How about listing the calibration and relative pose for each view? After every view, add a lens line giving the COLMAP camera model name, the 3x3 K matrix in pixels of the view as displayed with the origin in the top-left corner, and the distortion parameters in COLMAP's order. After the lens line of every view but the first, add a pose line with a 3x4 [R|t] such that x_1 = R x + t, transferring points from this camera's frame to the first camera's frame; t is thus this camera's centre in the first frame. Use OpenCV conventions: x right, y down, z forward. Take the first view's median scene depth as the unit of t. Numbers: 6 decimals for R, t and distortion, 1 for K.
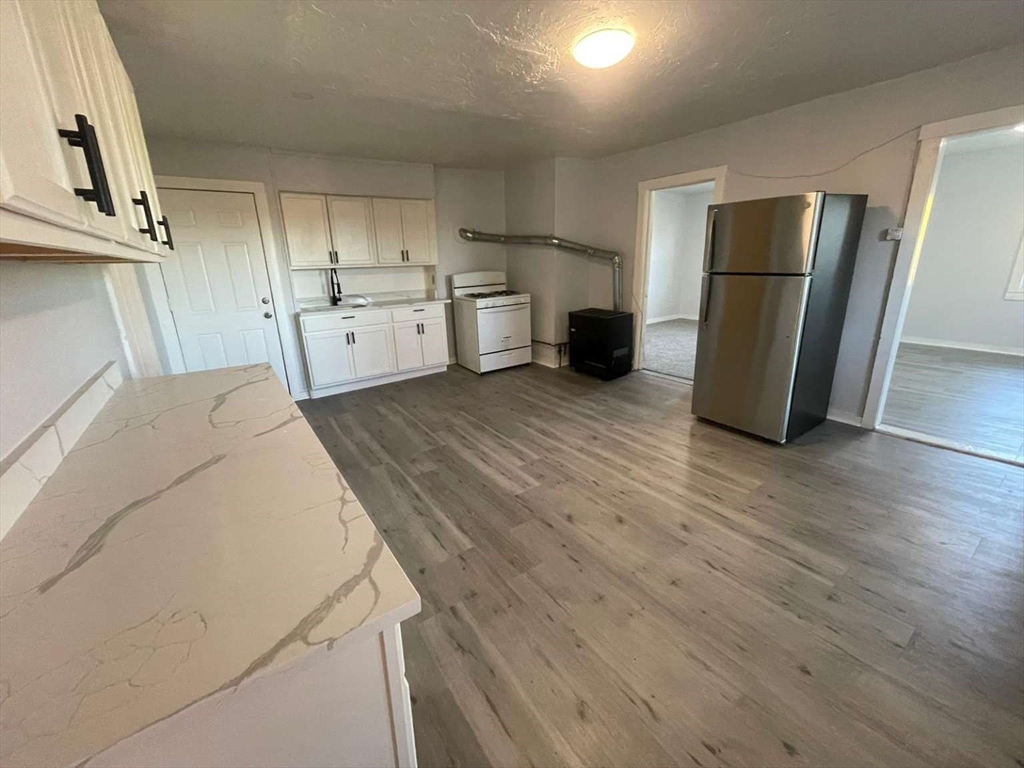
lens RADIAL K [[411.9, 0, 512.0], [0, 411.9, 384.0], [0, 0, 1]] dist [-0.001907, -0.000057]
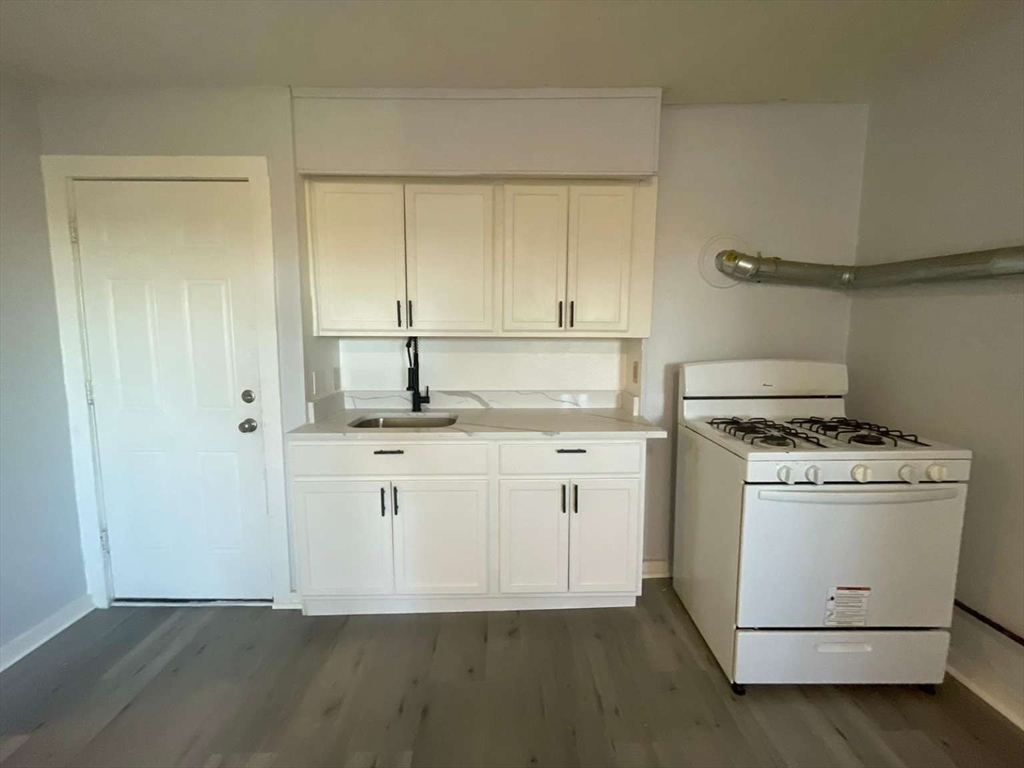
lens RADIAL K [[415.1, 0, 512.0], [0, 415.1, 384.0], [0, 0, 1]] dist [-0.002270, -0.000066]
pose [[0.829852, 0.091818, -0.550377, -0.068853], [-0.188082, 0.974673, -0.120985, -0.187921], [0.525329, 0.203916, 0.826104, 0.663113]]
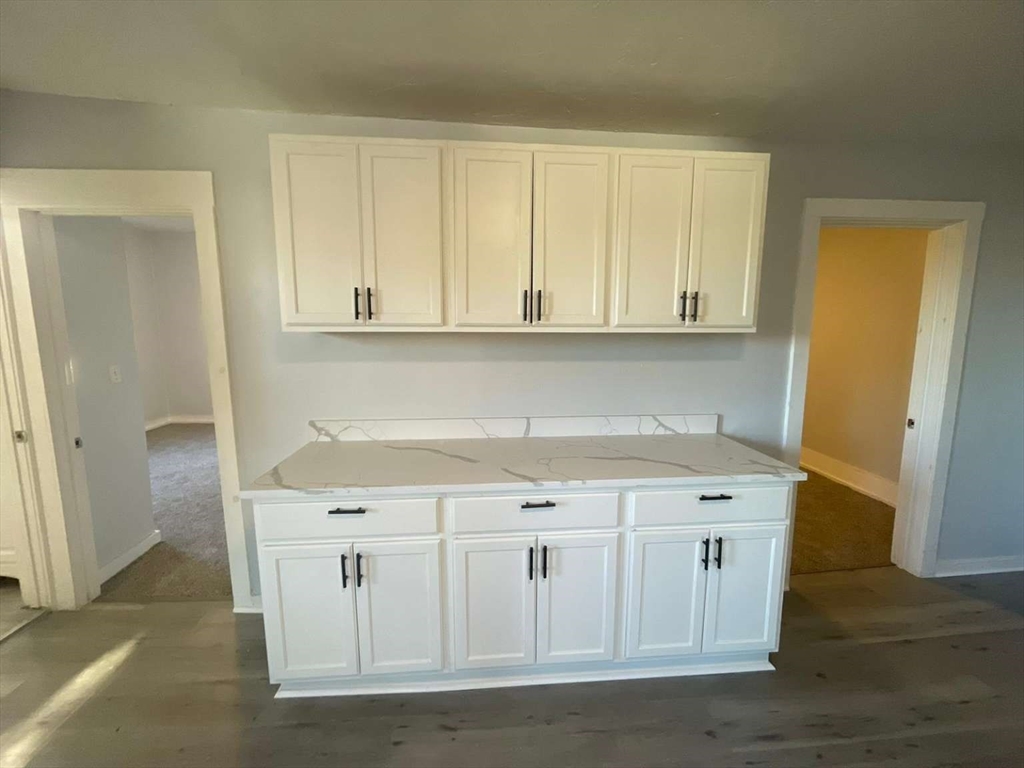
lens RADIAL K [[411.9, 0, 512.0], [0, 411.9, 384.0], [0, 0, 1]] dist [-0.001907, -0.000057]
pose [[-0.501582, 0.134323, -0.854618, 0.112432], [-0.238084, 0.928293, 0.285636, -0.133695], [0.831704, 0.346741, -0.433635, 0.413425]]
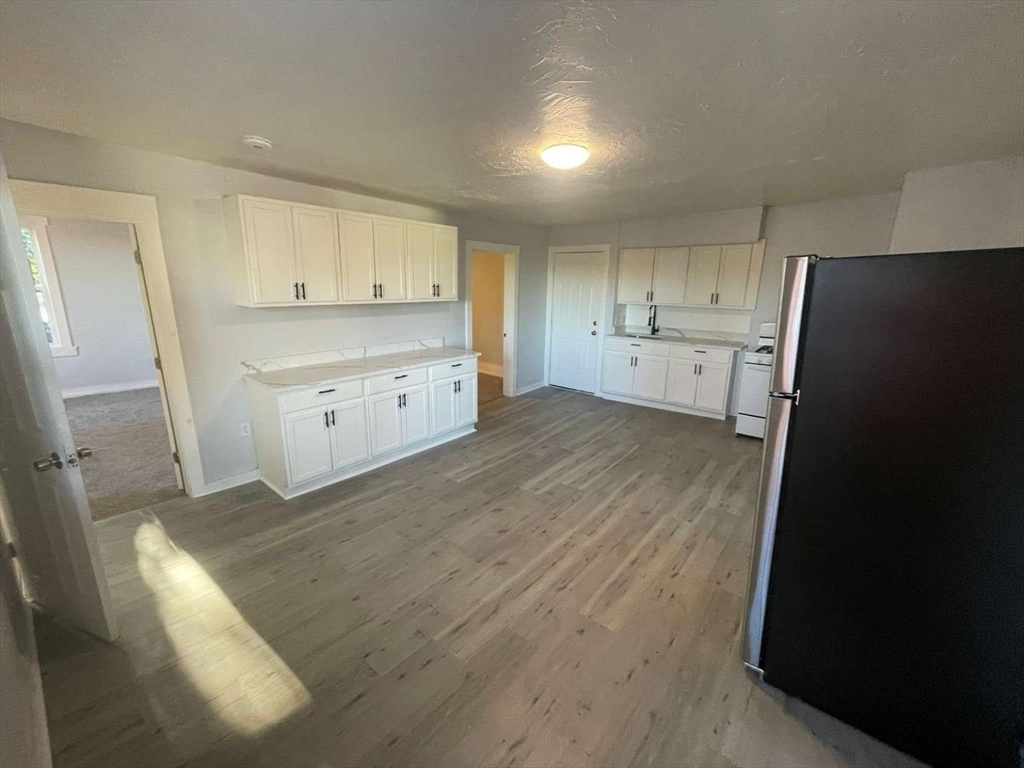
lens RADIAL K [[411.9, 0, 512.0], [0, 411.9, 384.0], [0, 0, 1]] dist [-0.001907, -0.000057]
pose [[0.275652, 0.262929, -0.924600, 0.630046], [-0.301032, 0.937094, 0.176735, -0.147970], [0.912905, 0.229617, 0.337462, 0.253722]]
